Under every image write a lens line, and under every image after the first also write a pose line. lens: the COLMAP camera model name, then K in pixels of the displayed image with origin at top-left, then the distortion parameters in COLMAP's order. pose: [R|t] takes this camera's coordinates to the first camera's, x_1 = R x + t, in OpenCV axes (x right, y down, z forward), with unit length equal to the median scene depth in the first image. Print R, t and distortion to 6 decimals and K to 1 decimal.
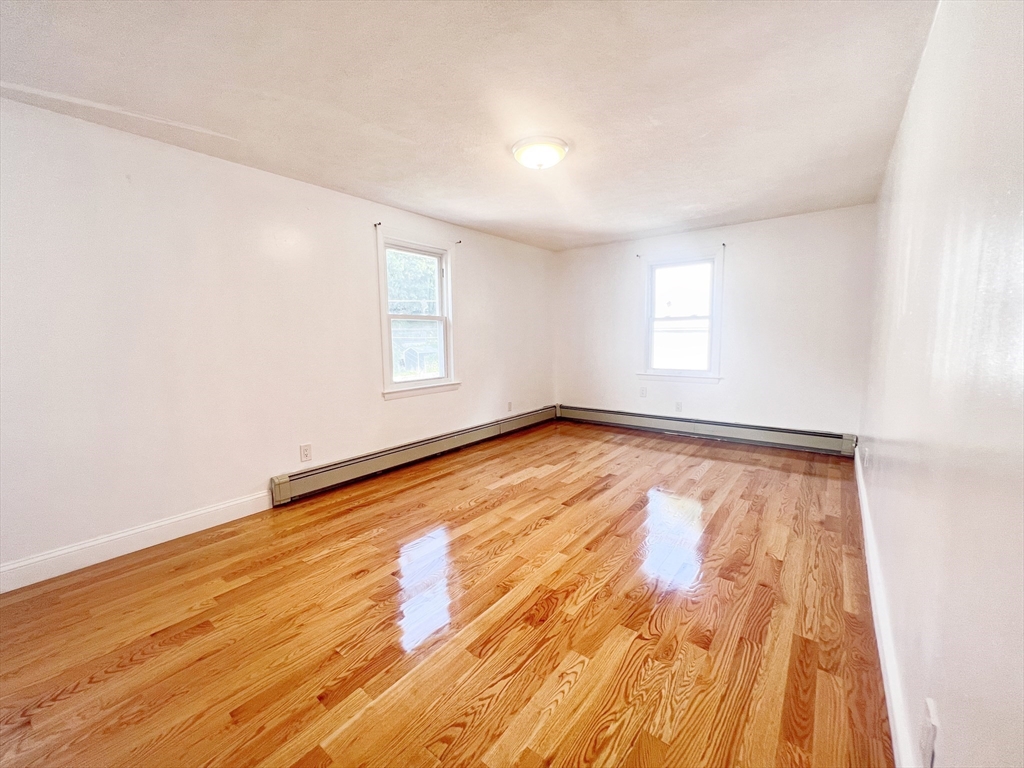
lens RADIAL K [[414.5, 0, 511.2], [0, 414.5, 381.9], [0, 0, 1]] dist [-0.000345, 0.000212]
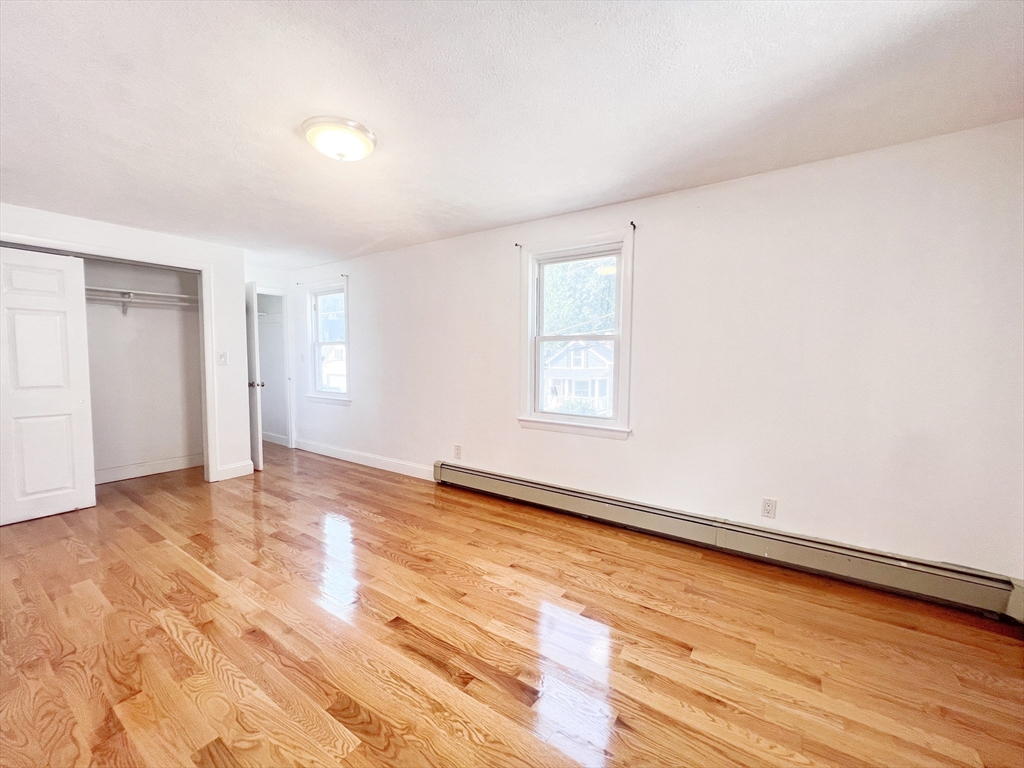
lens RADIAL K [[414.5, 0, 511.2], [0, 414.5, 381.9], [0, 0, 1]] dist [-0.000345, 0.000212]
pose [[0.062193, 0.077197, -0.995074, 0.737036], [-0.118161, 0.990562, 0.069462, -0.141808], [0.991045, 0.113259, 0.070727, 1.047127]]
